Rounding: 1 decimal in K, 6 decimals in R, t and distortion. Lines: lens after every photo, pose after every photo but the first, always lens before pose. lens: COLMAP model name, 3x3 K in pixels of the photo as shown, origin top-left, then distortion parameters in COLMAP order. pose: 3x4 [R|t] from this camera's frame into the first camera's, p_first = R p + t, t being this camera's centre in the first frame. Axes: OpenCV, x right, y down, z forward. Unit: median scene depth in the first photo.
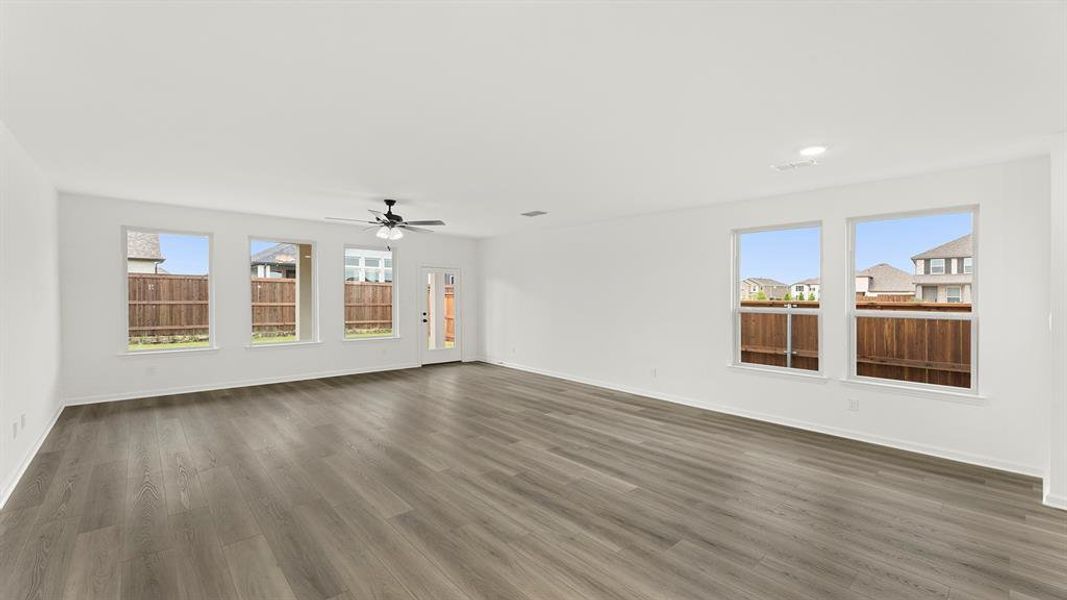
lens RADIAL K [[392.7, 0, 533.5], [0, 392.7, 300.0], [0, 0, 1]] dist [-0.001192, -0.000182]
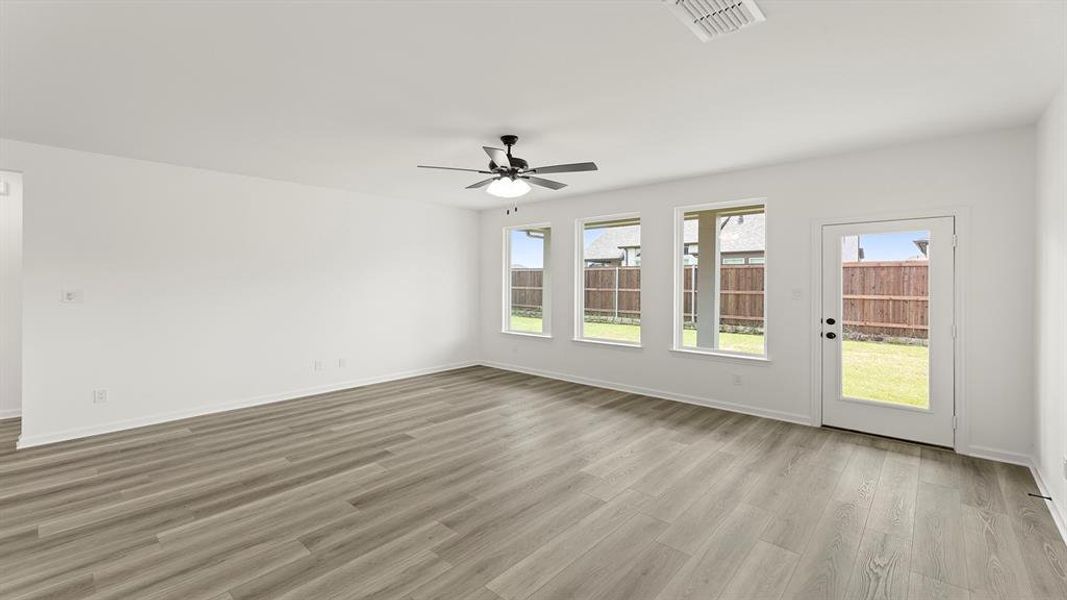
lens RADIAL K [[463.2, 0, 586.4], [0, 463.2, 276.4], [0, 0, 1]] dist [-0.001735, 0.000719]
pose [[0.123271, -0.021189, -0.992147, 0.400994], [-0.010976, 0.999682, -0.022713, -0.006547], [0.992312, 0.013690, 0.122999, 0.980251]]
